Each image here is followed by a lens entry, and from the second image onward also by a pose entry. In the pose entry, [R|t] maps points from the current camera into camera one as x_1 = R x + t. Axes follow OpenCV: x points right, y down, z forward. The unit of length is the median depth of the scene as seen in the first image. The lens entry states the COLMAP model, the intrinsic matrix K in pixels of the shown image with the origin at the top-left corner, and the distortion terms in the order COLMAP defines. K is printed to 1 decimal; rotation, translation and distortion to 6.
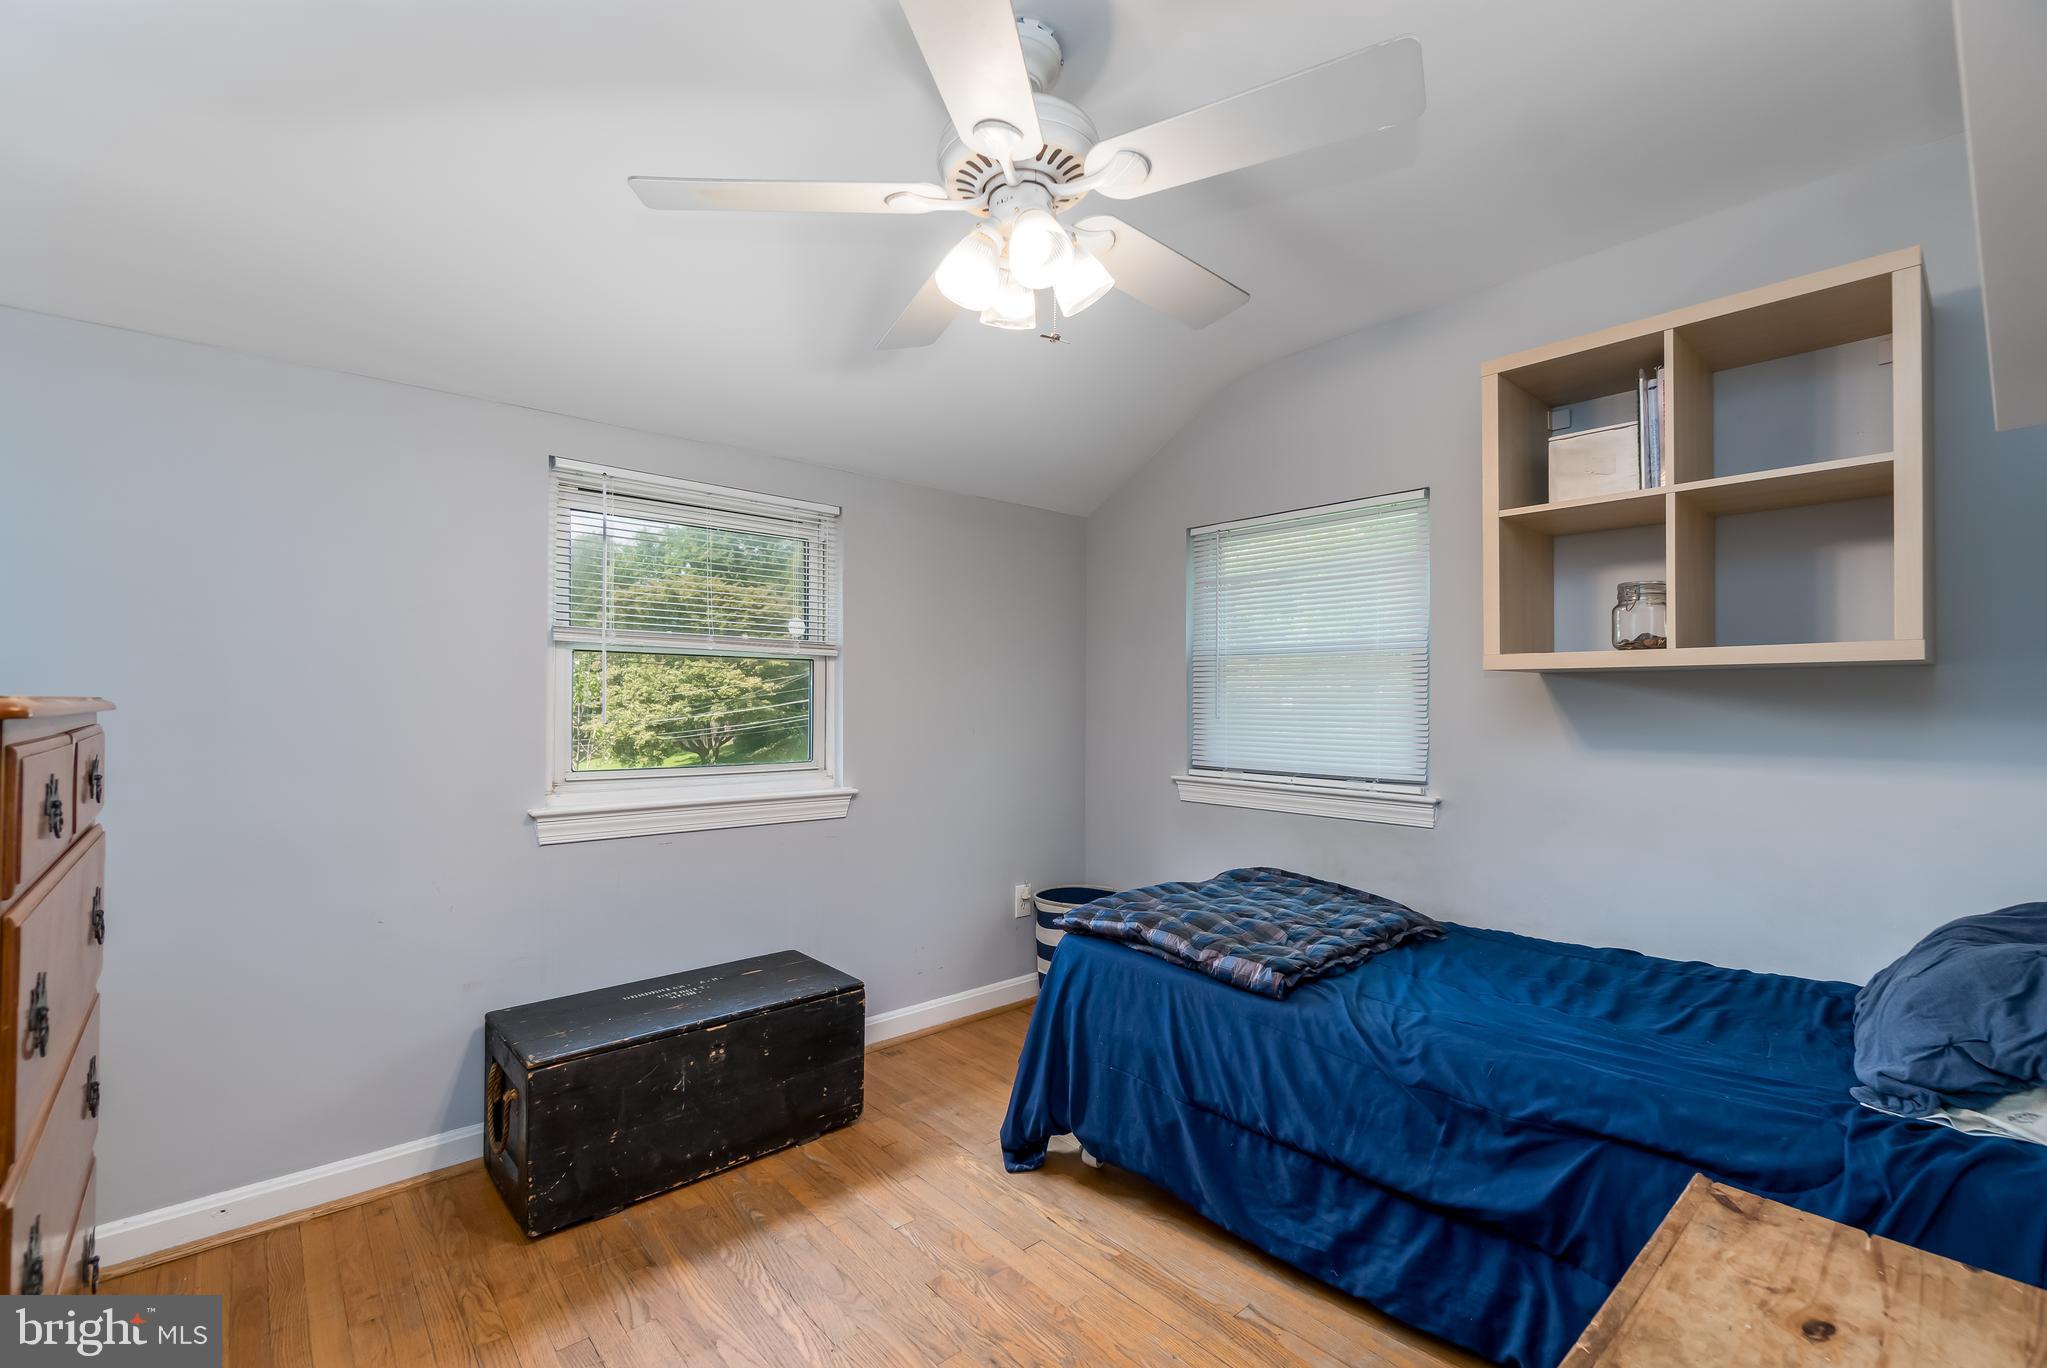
lens RADIAL K [[884.3, 0, 996.0], [0, 884.3, 690.7], [0, 0, 1]] dist [-0.001483, 0.000188]
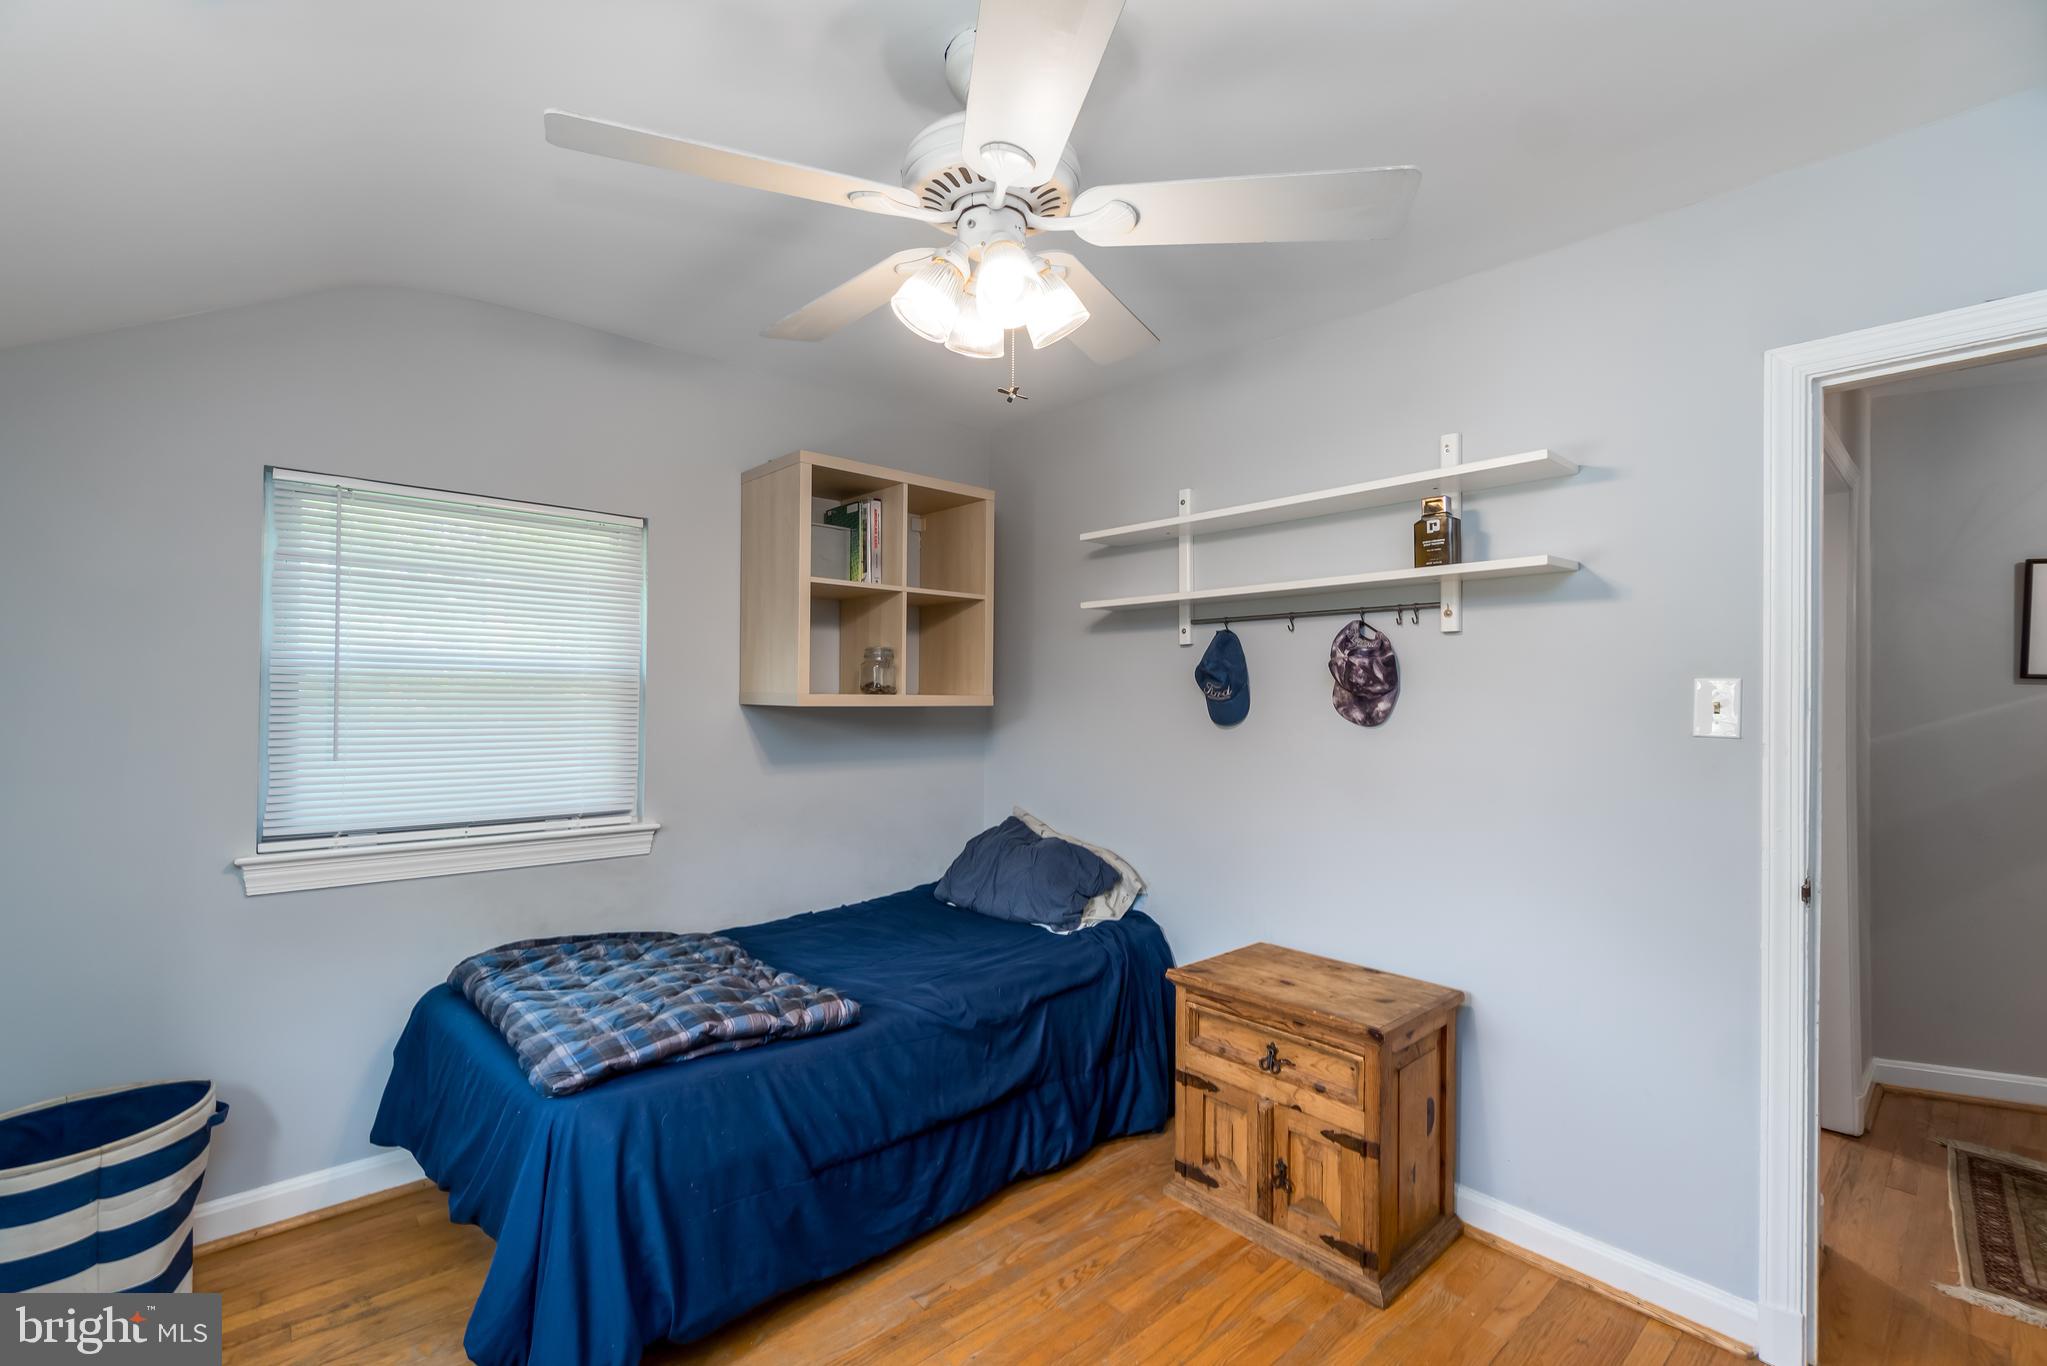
lens RADIAL K [[901.4, 0, 1012.7], [0, 901.4, 693.6], [0, 0, 1]] dist [-0.000125, 0.000603]
pose [[-0.021325, 0.002280, 0.999770, -0.785605], [-0.020244, 0.999791, -0.002712, -0.050547], [-0.999568, -0.020297, -0.021274, 0.858541]]
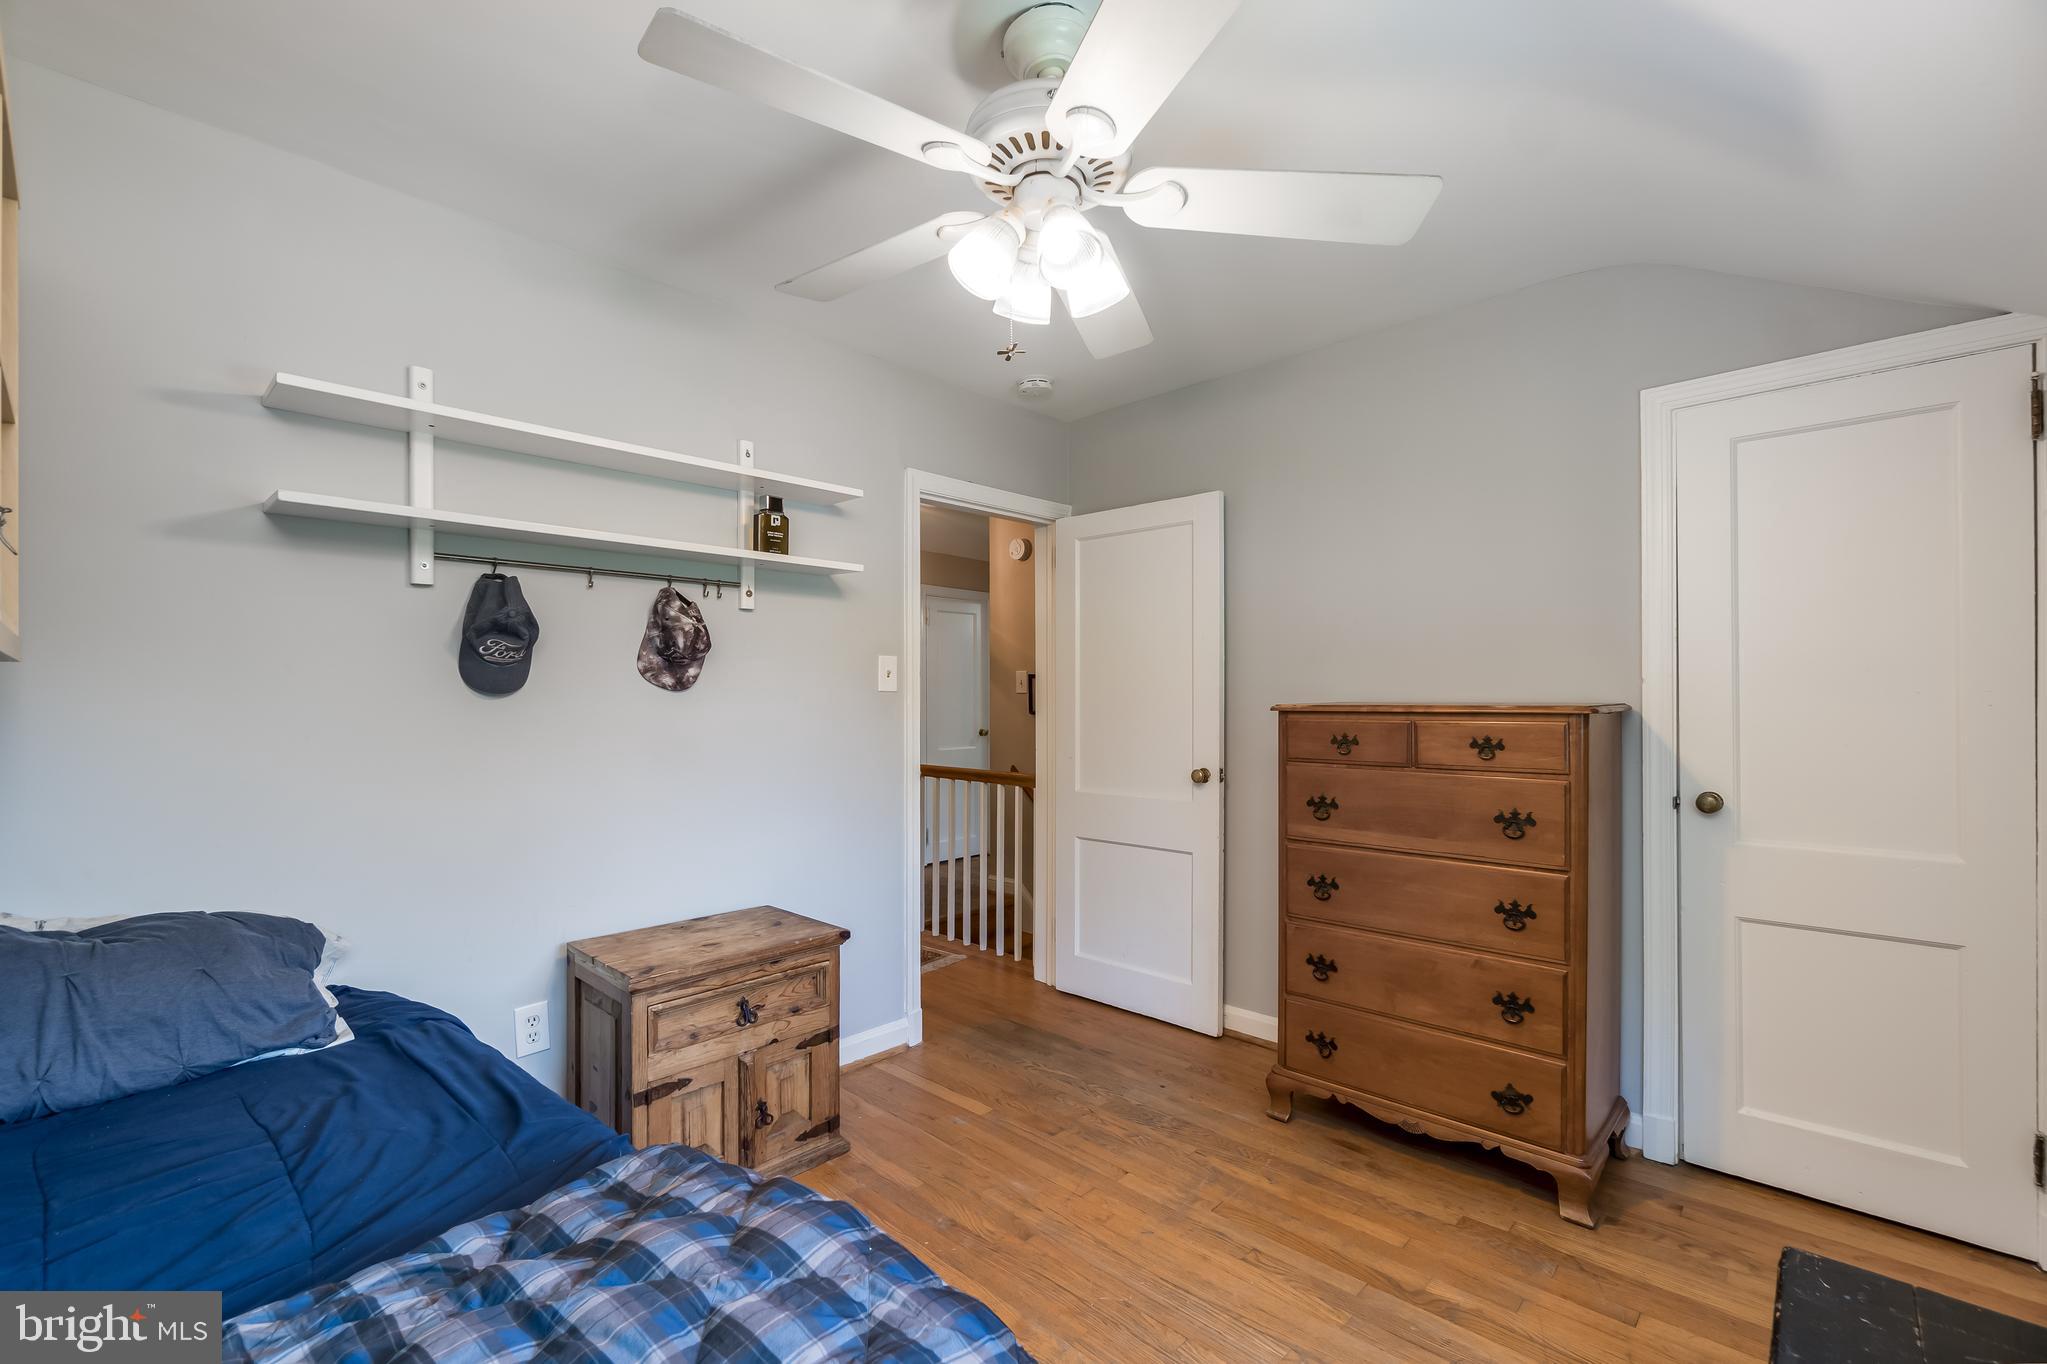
lens RADIAL K [[877.5, 0, 1028.4], [0, 877.5, 704.6], [0, 0, 1]] dist [-0.000793, -0.000093]
pose [[-0.994671, -0.000618, -0.103102, 0.118397], [-0.000455, 0.999999, -0.001602, 0.005123], [0.103103, -0.001546, -0.994669, 1.684133]]
